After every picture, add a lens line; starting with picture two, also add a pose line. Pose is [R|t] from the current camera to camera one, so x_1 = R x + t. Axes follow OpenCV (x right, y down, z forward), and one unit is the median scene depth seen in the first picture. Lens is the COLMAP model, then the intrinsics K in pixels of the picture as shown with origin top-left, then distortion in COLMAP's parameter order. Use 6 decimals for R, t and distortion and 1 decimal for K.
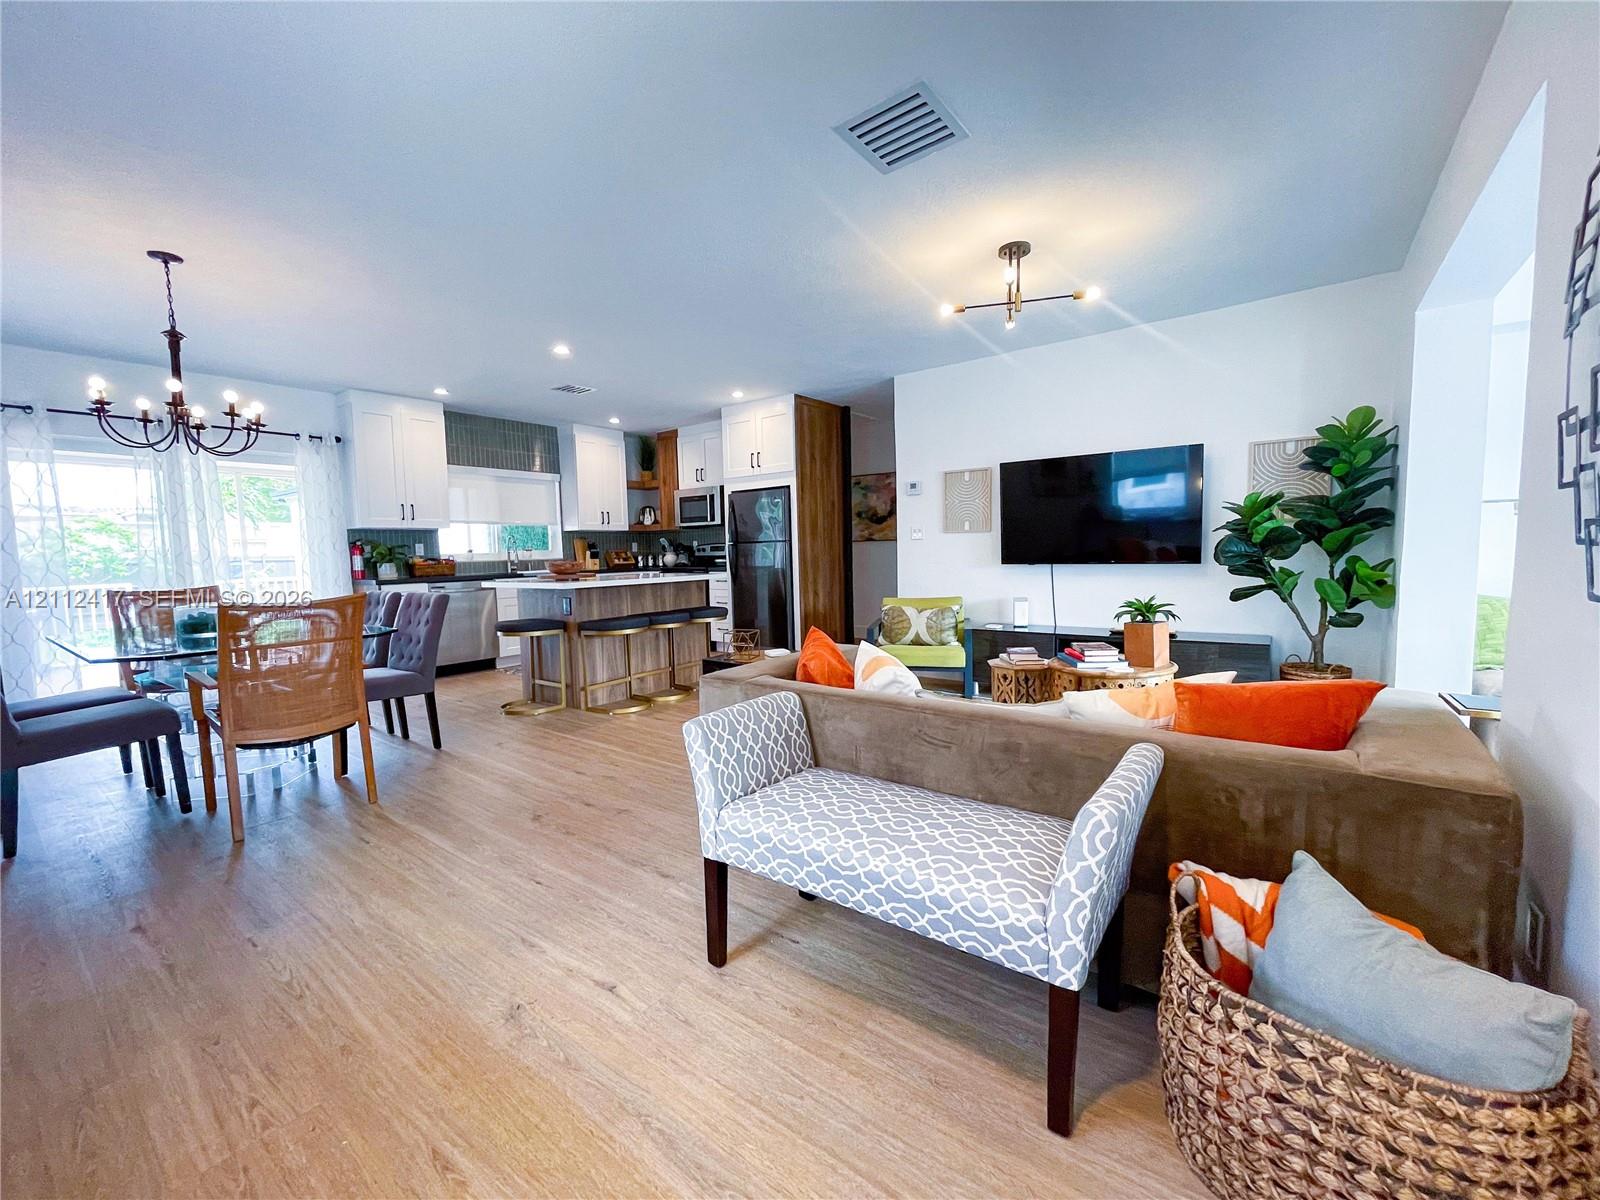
lens RADIAL K [[639.3, 0, 800.0], [0, 639.3, 600.0], [0, 0, 1]] dist [-0.001509, 0.000469]
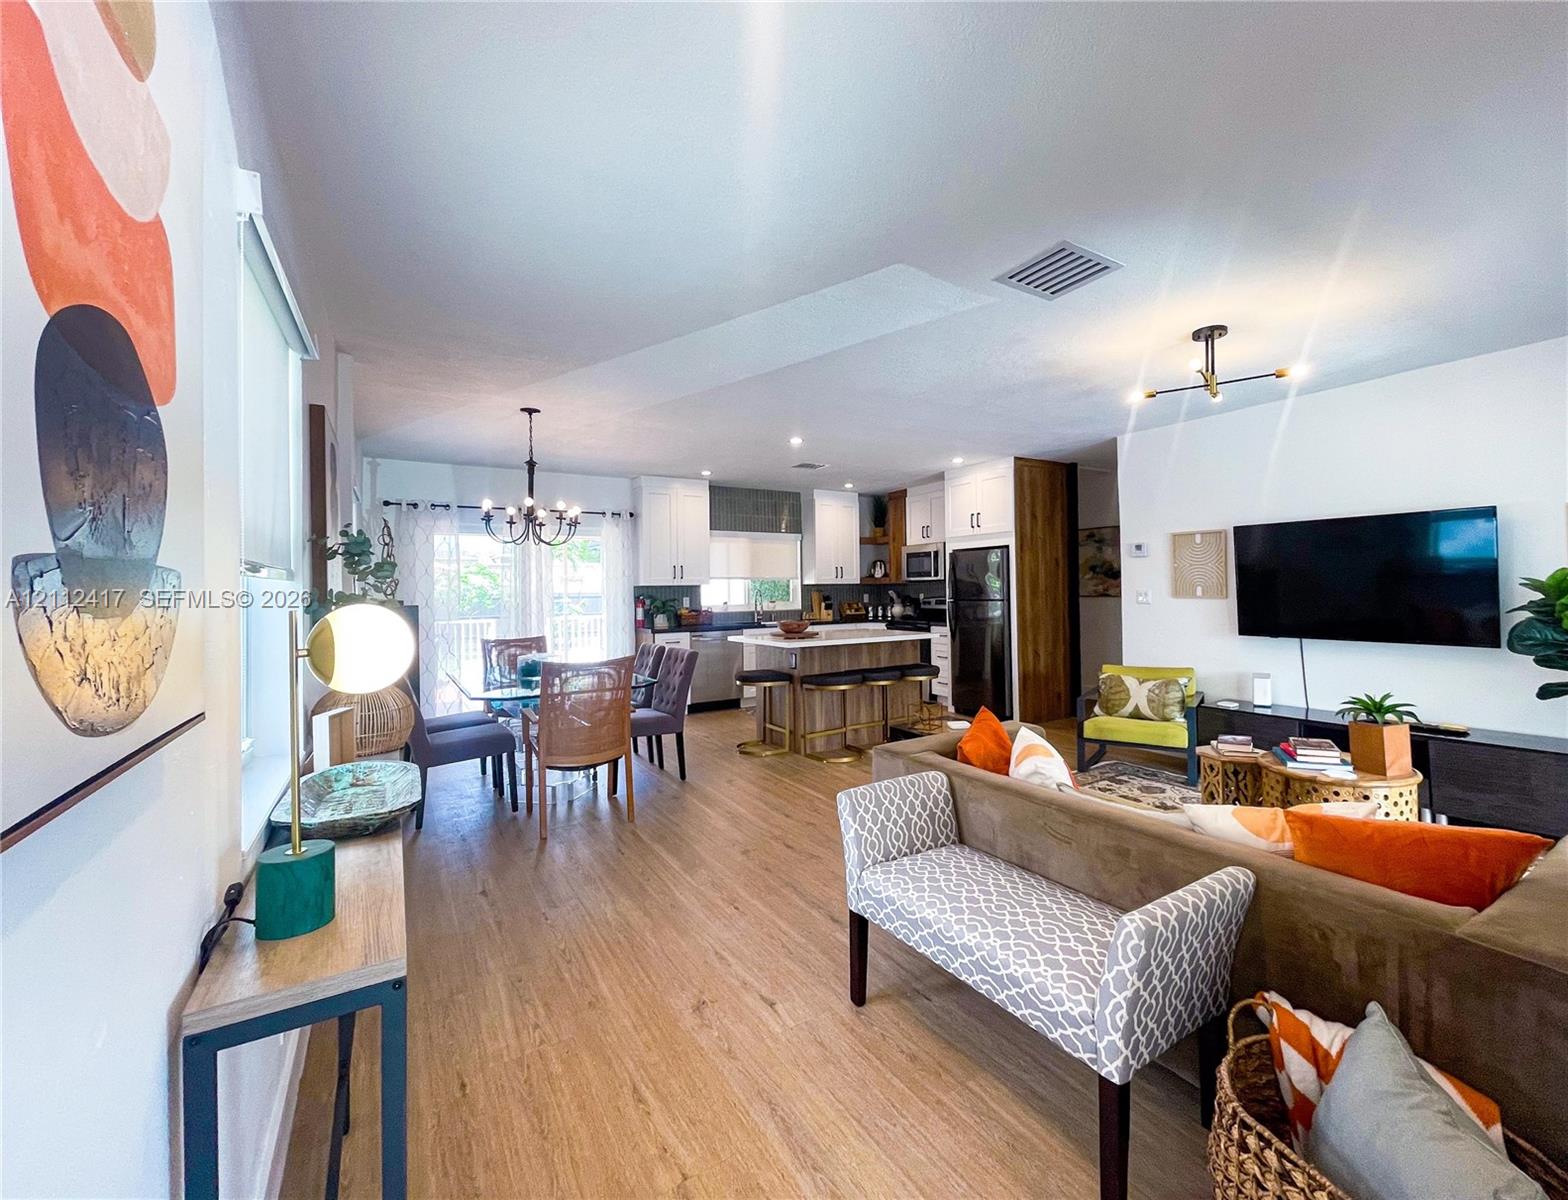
lens RADIAL K [[658.6, 0, 828.3], [0, 658.6, 584.1], [0, 0, 1]] dist [-0.012244, 0.007752]
pose [[0.943456, 0.007966, -0.331403, 0.125029], [-0.034759, 0.996578, -0.074997, -0.064825], [0.329671, 0.082276, 0.940504, -0.130595]]
